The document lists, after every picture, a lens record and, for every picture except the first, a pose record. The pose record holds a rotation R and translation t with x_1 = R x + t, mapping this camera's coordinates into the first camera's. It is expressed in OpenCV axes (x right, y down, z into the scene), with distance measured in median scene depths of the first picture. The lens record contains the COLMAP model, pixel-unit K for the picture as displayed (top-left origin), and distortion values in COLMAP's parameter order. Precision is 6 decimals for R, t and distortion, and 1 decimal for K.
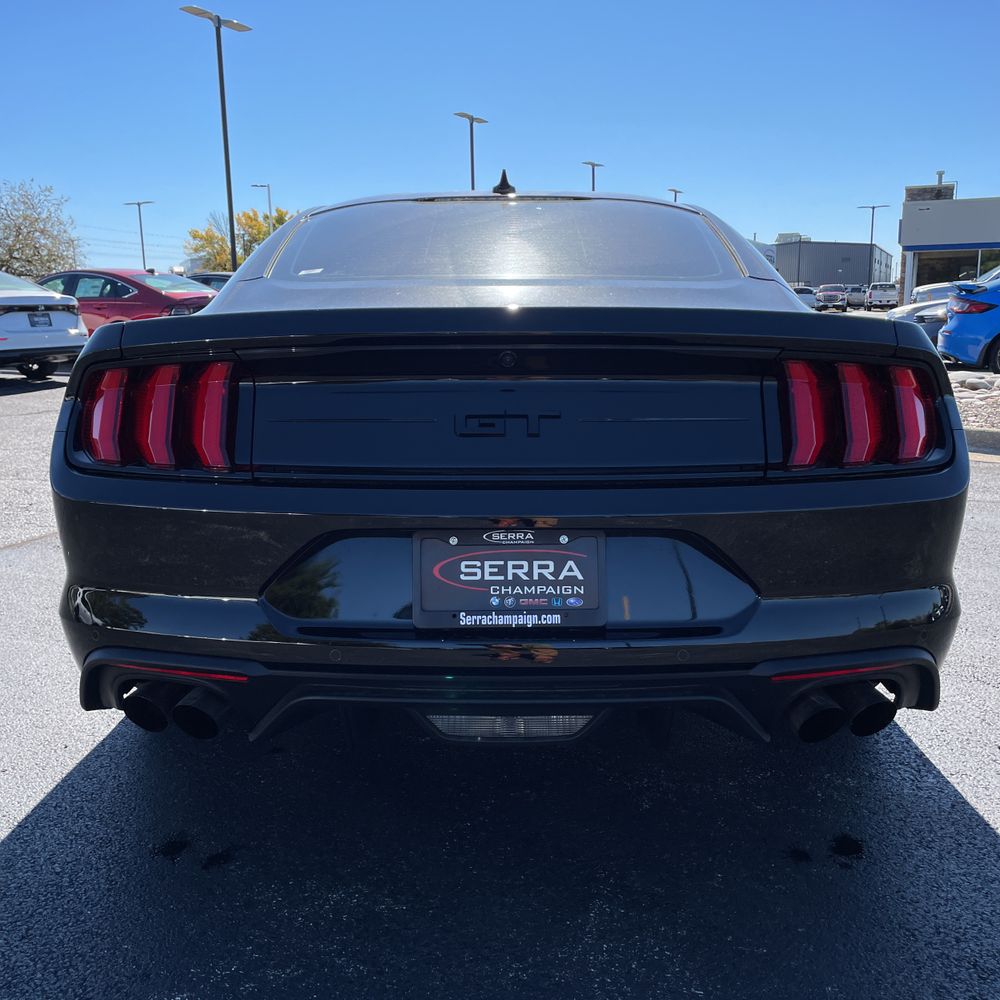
lens RADIAL K [[1014.9, 0, 500.9], [0, 1014.9, 496.6], [0, 0, 1]] dist [0.027702, 0.000000]
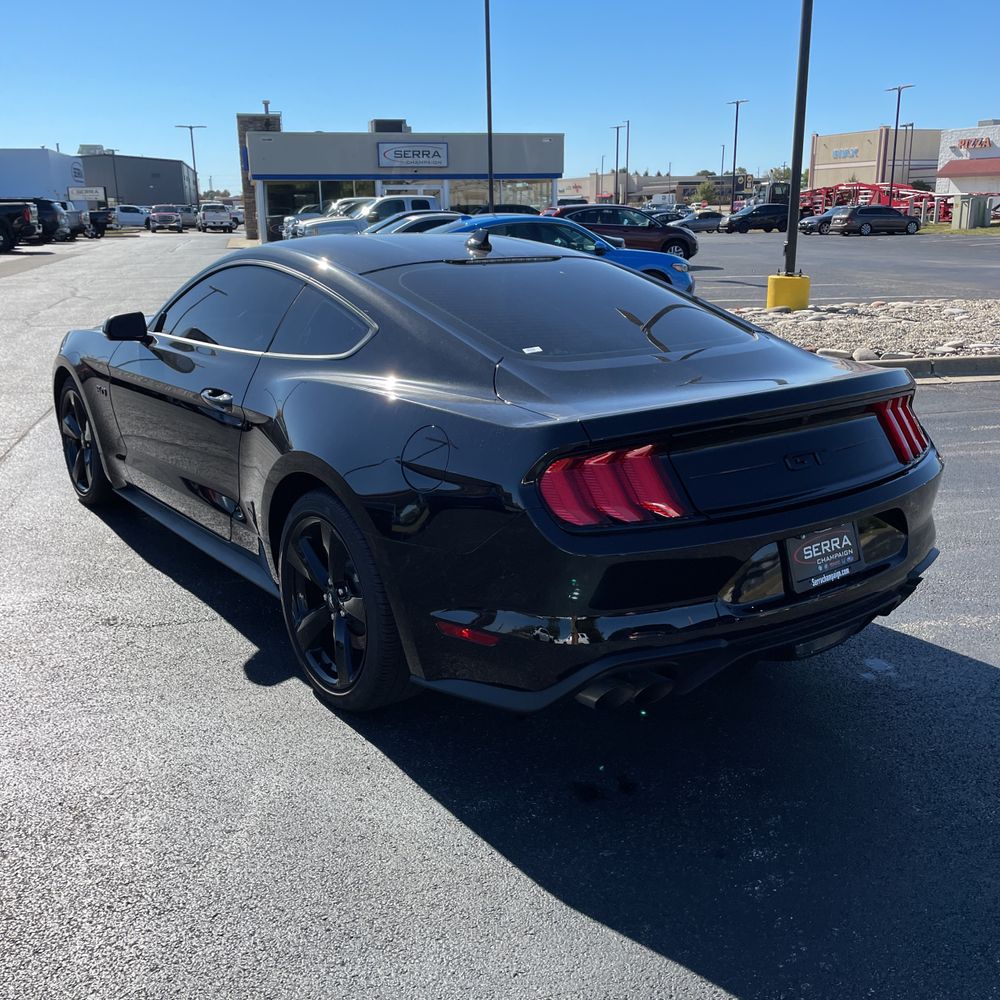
lens RADIAL K [[1014.9, 0, 508.5], [0, 1014.9, 490.9], [0, 0, 1]] dist [0.027702, 0.000000]
pose [[0.789702, -0.156781, 0.593119, -1.231934], [0.110997, 0.987352, 0.113204, -0.238409], [-0.603366, -0.023563, 0.797117, -0.014958]]
